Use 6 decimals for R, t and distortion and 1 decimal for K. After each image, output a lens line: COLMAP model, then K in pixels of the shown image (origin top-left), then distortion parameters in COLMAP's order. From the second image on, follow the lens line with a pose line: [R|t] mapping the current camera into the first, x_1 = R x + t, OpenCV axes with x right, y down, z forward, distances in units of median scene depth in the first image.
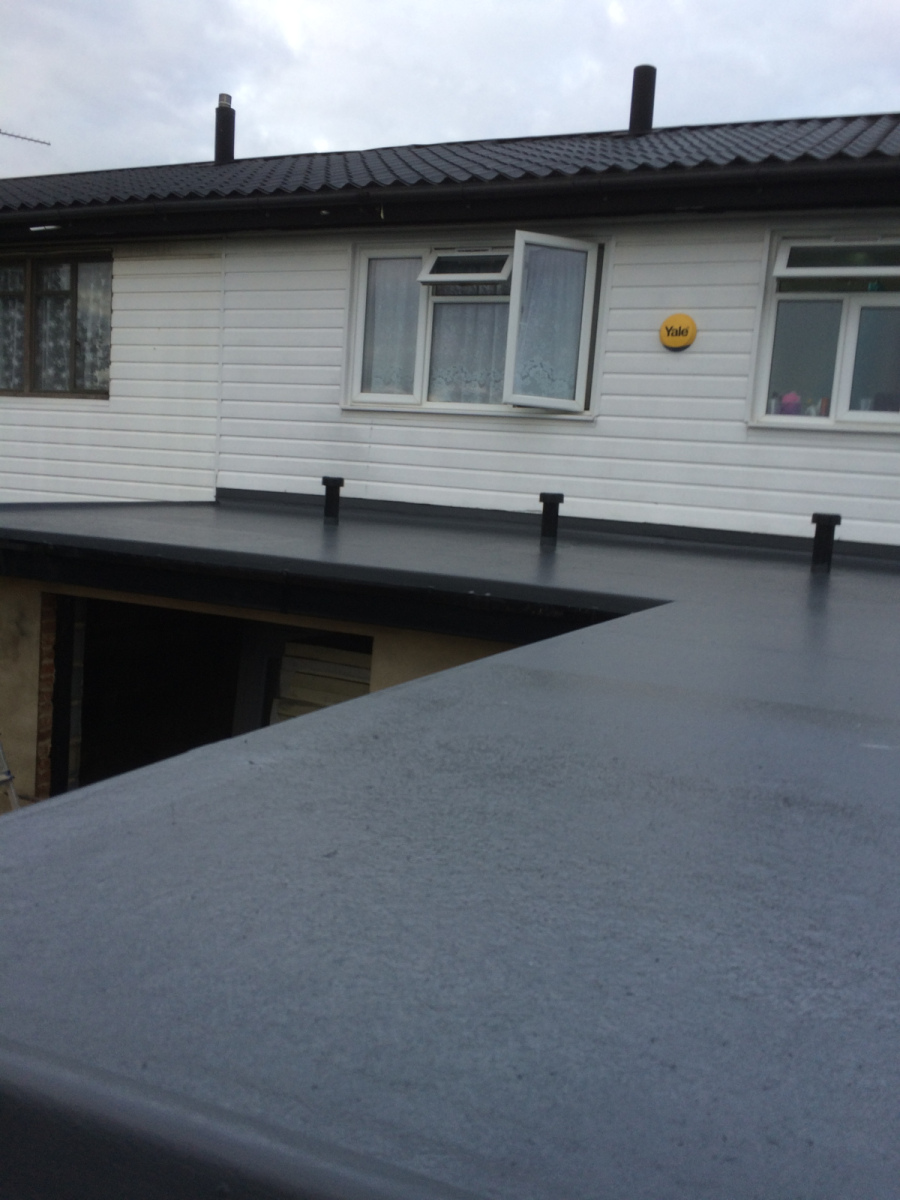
lens RADIAL K [[1003.9, 0, 450.0], [0, 1003.9, 600.0], [0, 0, 1]] dist [0.059777, -0.078348]
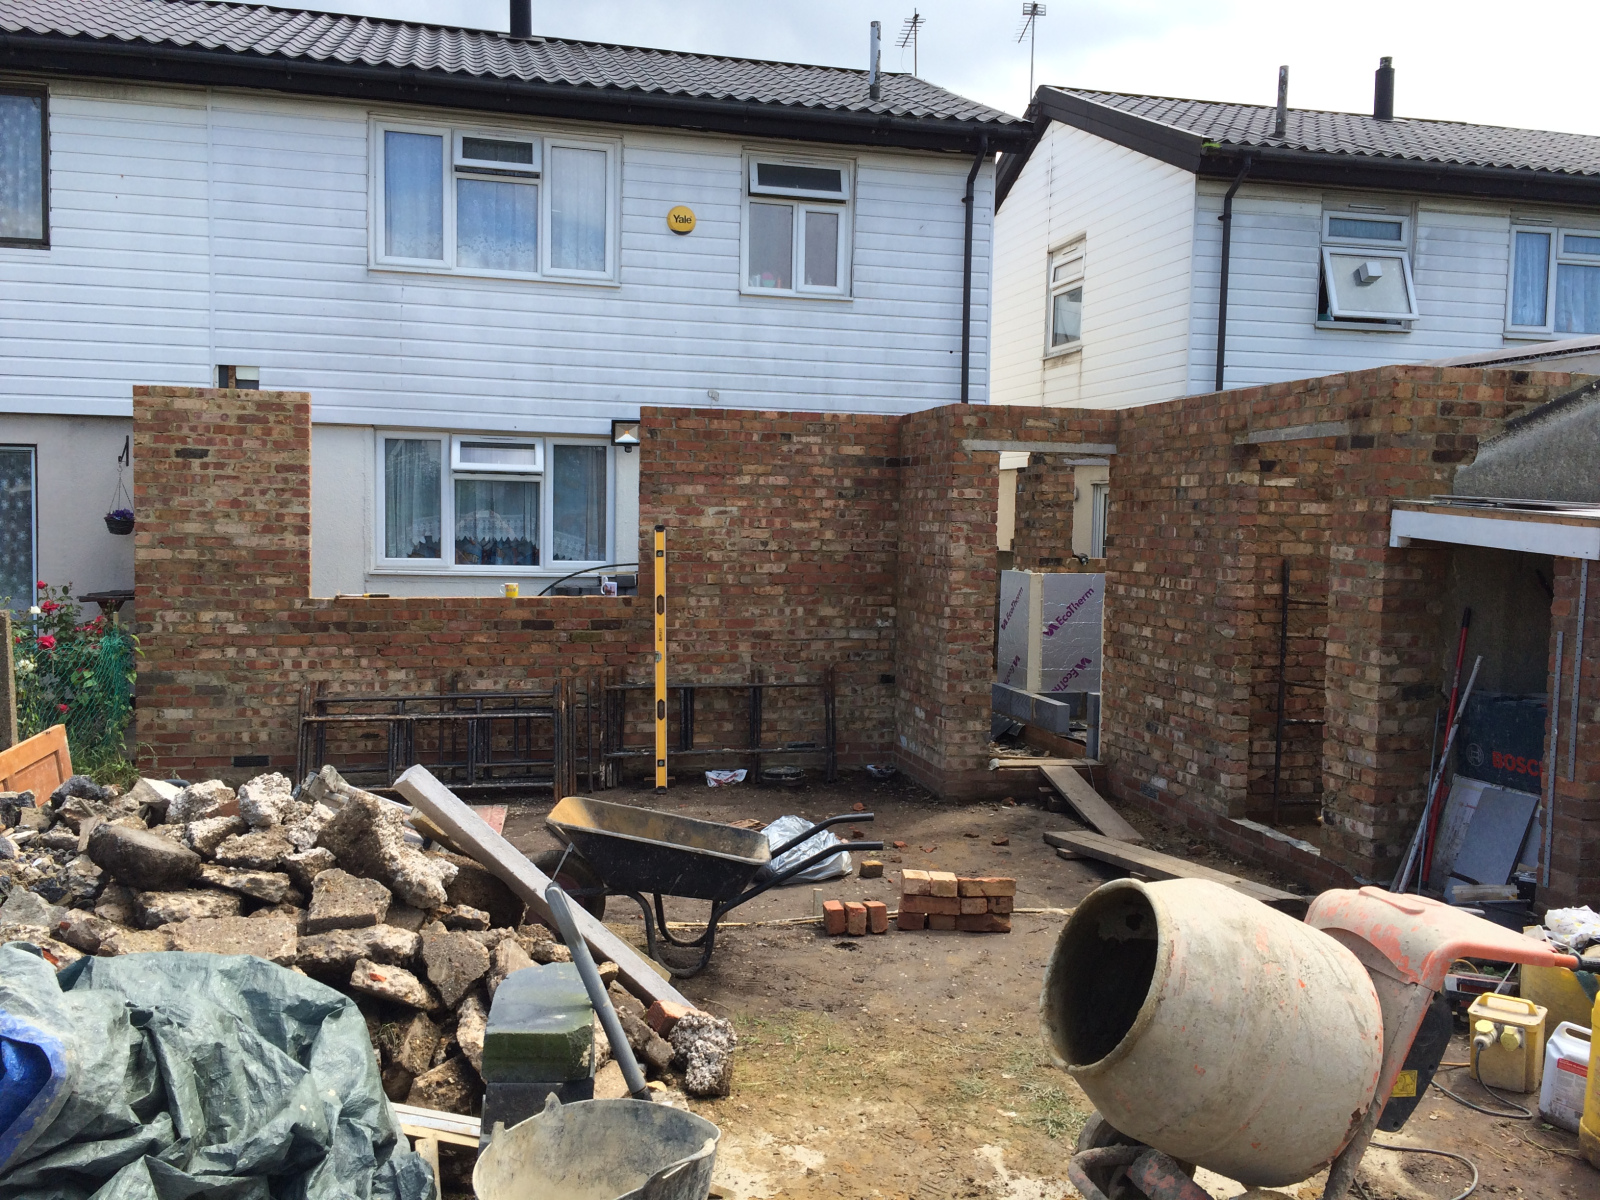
lens RADIAL K [[1339.9, 0, 800.0], [0, 1339.9, 600.0], [0, 0, 1]] dist [0.069430, -0.094375]
pose [[0.786166, -0.096635, 0.610414, -0.671603], [0.104674, 0.994250, 0.022589, 0.174864], [-0.609087, 0.046136, 0.791761, -0.389648]]
